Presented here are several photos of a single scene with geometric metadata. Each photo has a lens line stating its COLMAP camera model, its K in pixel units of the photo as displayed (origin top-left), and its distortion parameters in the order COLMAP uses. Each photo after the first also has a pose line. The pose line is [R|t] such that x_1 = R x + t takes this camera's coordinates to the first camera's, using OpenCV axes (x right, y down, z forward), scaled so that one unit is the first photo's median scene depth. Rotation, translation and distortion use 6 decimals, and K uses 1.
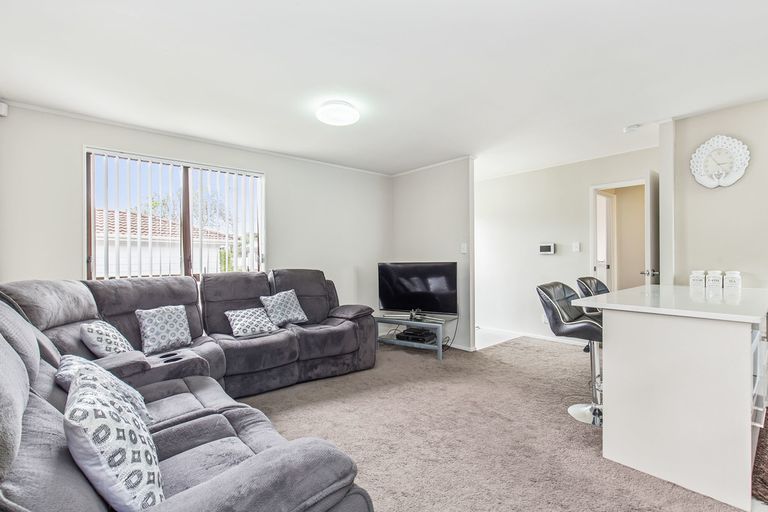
lens RADIAL K [[341.3, 0, 384.0], [0, 341.3, 256.0], [0, 0, 1]] dist [0.000139, 0.000024]
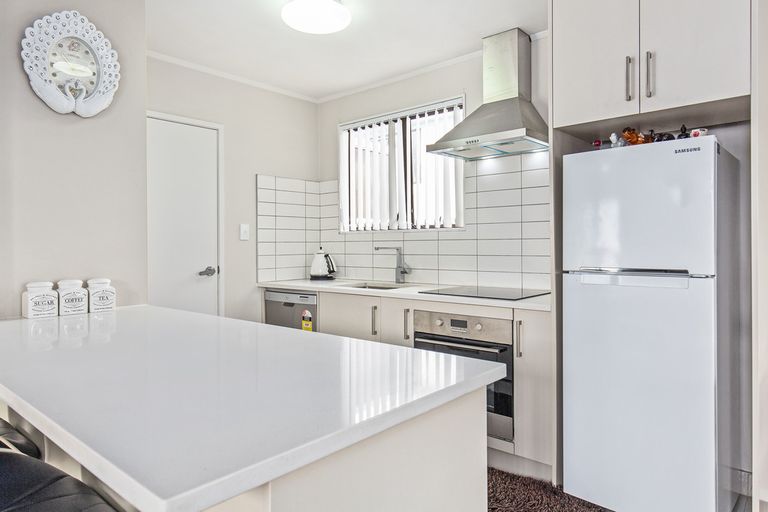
lens RADIAL K [[487.3, 0, 384.0], [0, 487.3, 256.0], [0, 0, 1]] dist [0.006848, 0.002277]
pose [[-0.151883, -0.001615, 0.988397, 0.194849], [0.010447, 0.999940, 0.003239, 0.010730], [-0.988343, 0.010818, -0.151857, 0.669649]]
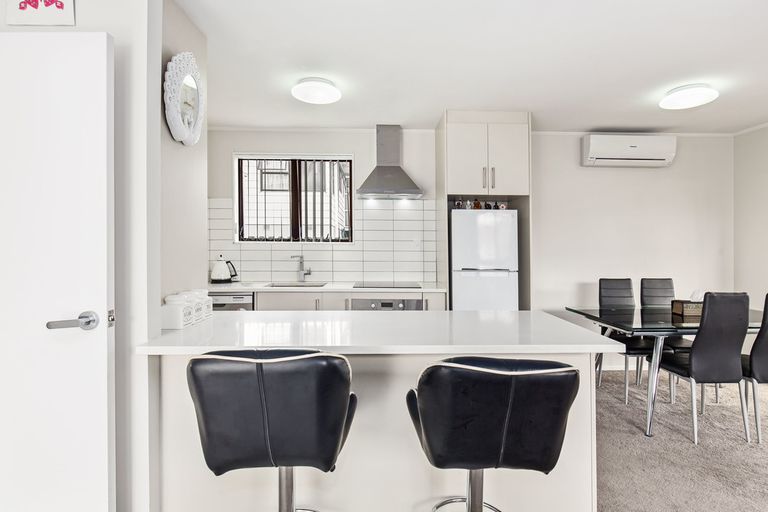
lens RADIAL K [[425.7, 0, 384.1], [0, 425.7, 246.2], [0, 0, 1]] dist [-0.000405, -0.000095]
pose [[-0.796428, 0.009842, 0.604653, 0.289979], [0.007574, 0.999951, -0.006300, -0.021413], [-0.604686, -0.000438, -0.796464, 1.308570]]
